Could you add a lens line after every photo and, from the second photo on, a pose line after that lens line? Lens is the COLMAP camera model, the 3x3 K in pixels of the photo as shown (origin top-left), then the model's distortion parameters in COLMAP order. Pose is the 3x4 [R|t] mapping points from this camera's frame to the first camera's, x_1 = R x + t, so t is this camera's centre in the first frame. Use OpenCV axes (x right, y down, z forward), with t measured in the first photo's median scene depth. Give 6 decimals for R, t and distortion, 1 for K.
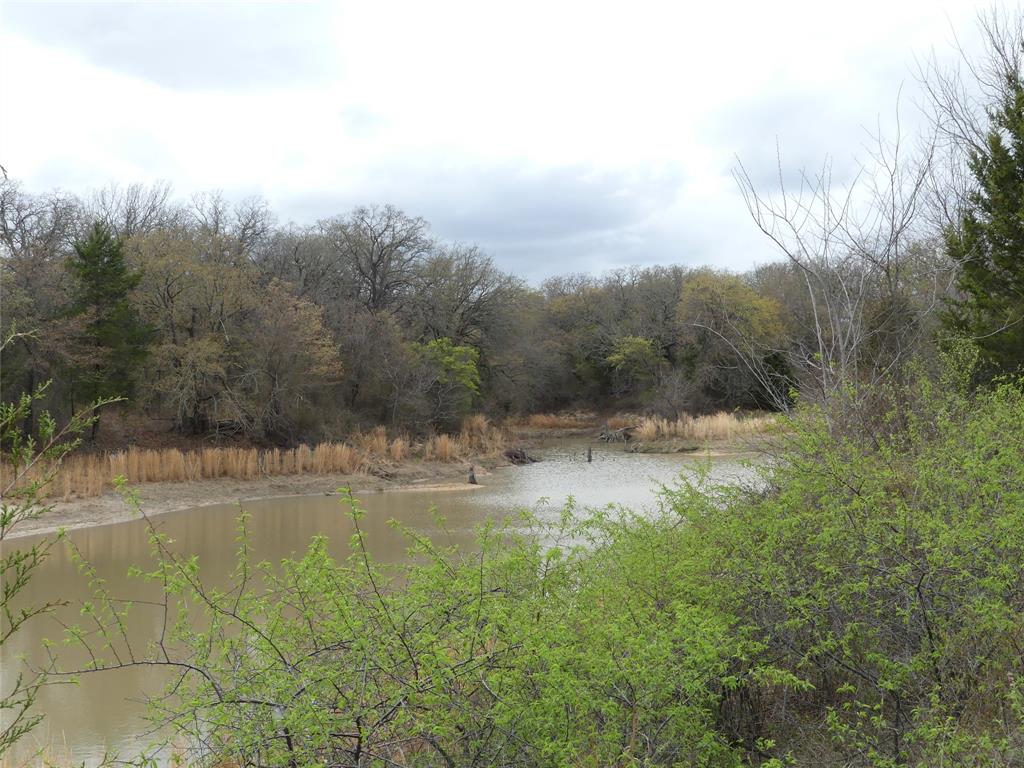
lens RADIAL K [[1347.1, 0, 512.2], [0, 1347.1, 384.2], [0, 0, 1]] dist [-0.042122, 0.000000]
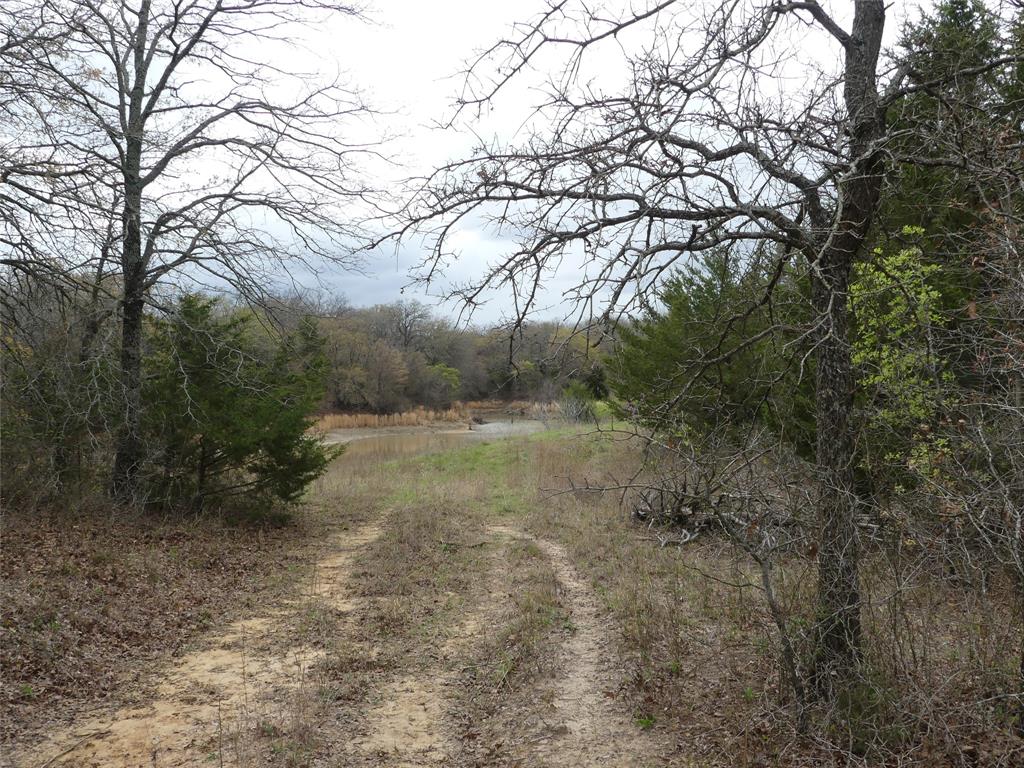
lens RADIAL K [[999.4, 0, 511.1], [0, 999.4, 383.8], [0, 0, 1]] dist [-0.057324, 0.000000]
pose [[0.993088, 0.006142, 0.117212, -0.138219], [-0.006345, 0.999979, 0.001355, -0.006840], [-0.117201, -0.002089, 0.993106, -0.601480]]
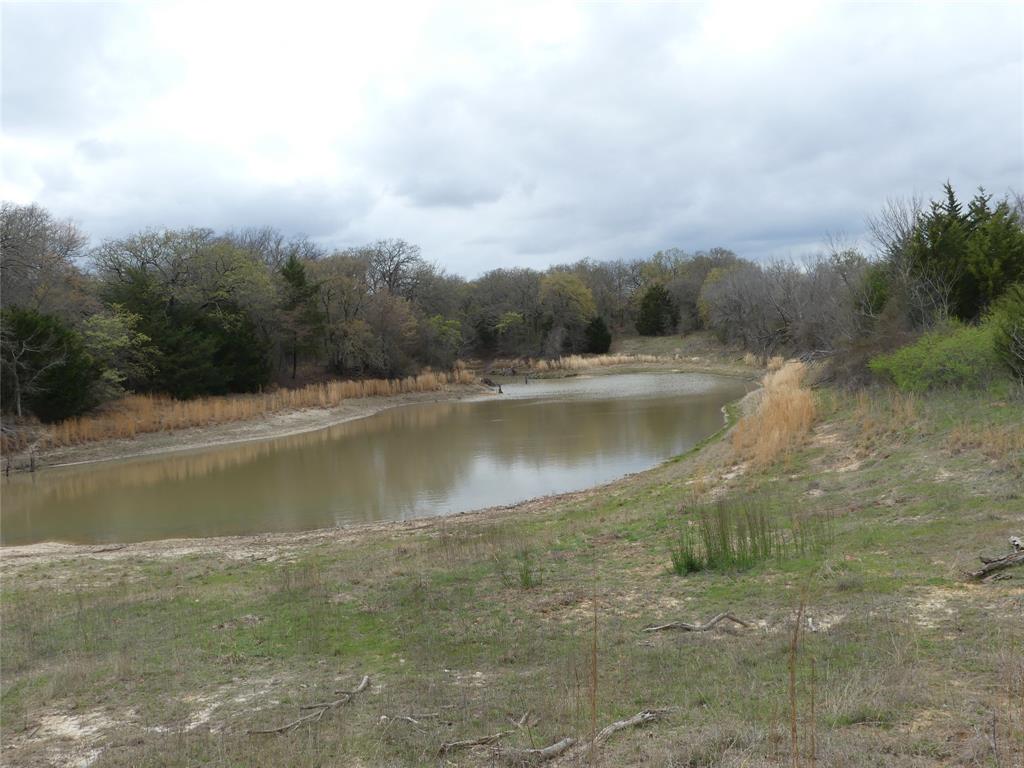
lens RADIAL K [[999.4, 0, 507.4], [0, 999.4, 384.5], [0, 0, 1]] dist [-0.057324, 0.000000]
pose [[0.973150, -0.042338, 0.226245, -0.284755], [0.034079, 0.998607, 0.040290, 0.005326], [-0.227635, -0.031498, 0.973237, -0.290888]]
